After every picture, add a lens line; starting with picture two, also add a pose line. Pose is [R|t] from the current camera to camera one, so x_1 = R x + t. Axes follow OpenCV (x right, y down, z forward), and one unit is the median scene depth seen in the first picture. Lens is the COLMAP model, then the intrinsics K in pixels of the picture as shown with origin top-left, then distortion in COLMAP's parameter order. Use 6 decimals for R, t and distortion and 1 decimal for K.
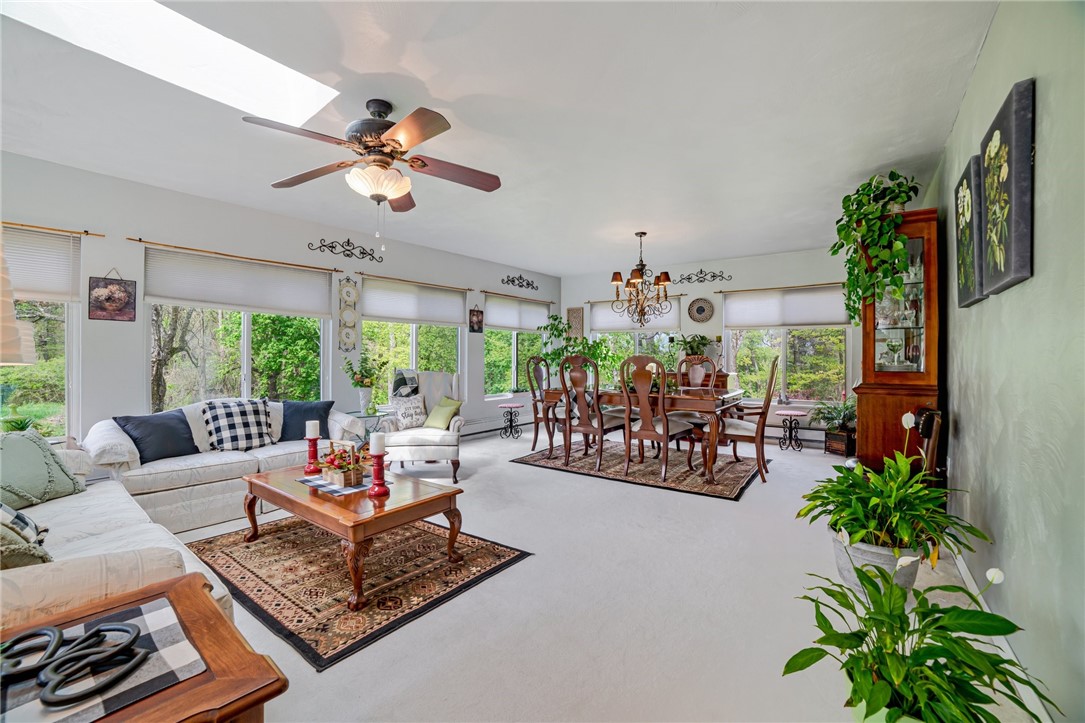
lens RADIAL K [[443.7, 0, 545.2], [0, 443.7, 359.8], [0, 0, 1]] dist [-0.102325, 0.035788]
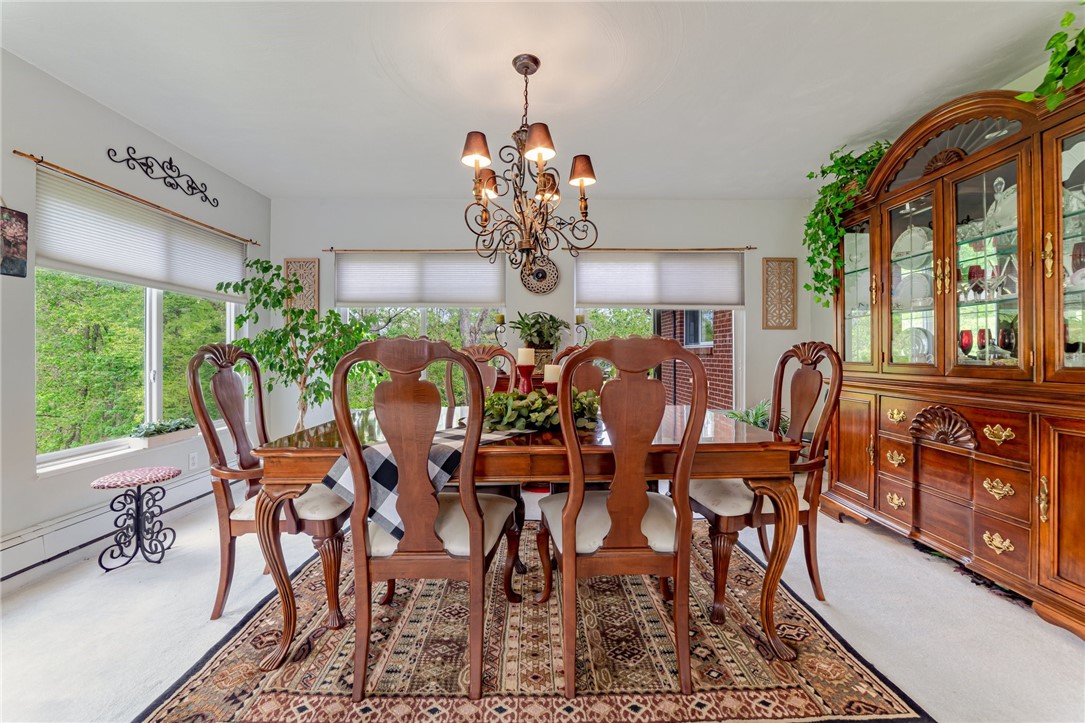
lens RADIAL K [[438.1, 0, 544.9], [0, 438.1, 354.3], [0, 0, 1]] dist [-0.035613, 0.008269]
pose [[0.792760, -0.004575, 0.609517, -0.029729], [0.008752, 0.999954, -0.003878, 0.003992], [-0.609471, 0.008408, 0.792763, 0.652372]]
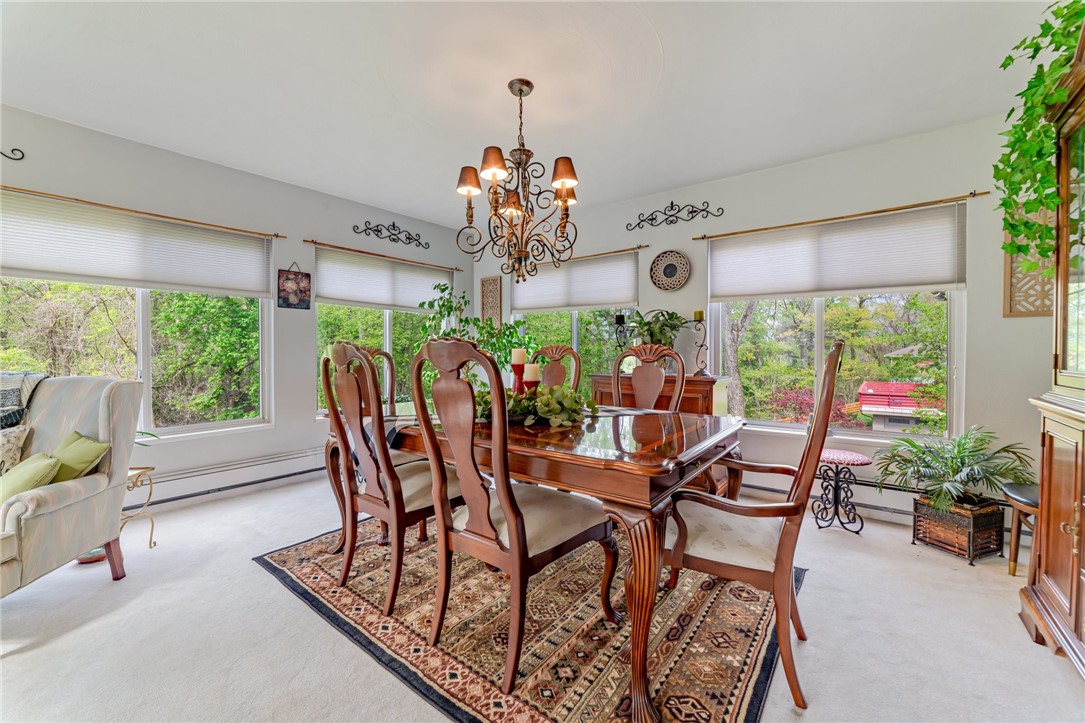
lens RADIAL K [[431.1, 0, 546.2], [0, 431.1, 358.5], [0, 0, 1]] dist [-0.027179, 0.004930]
pose [[0.999958, 0.000532, -0.009186, 0.250340], [-0.000451, 0.999961, 0.008789, 0.002334], [0.009190, -0.008784, 0.999919, 0.538016]]
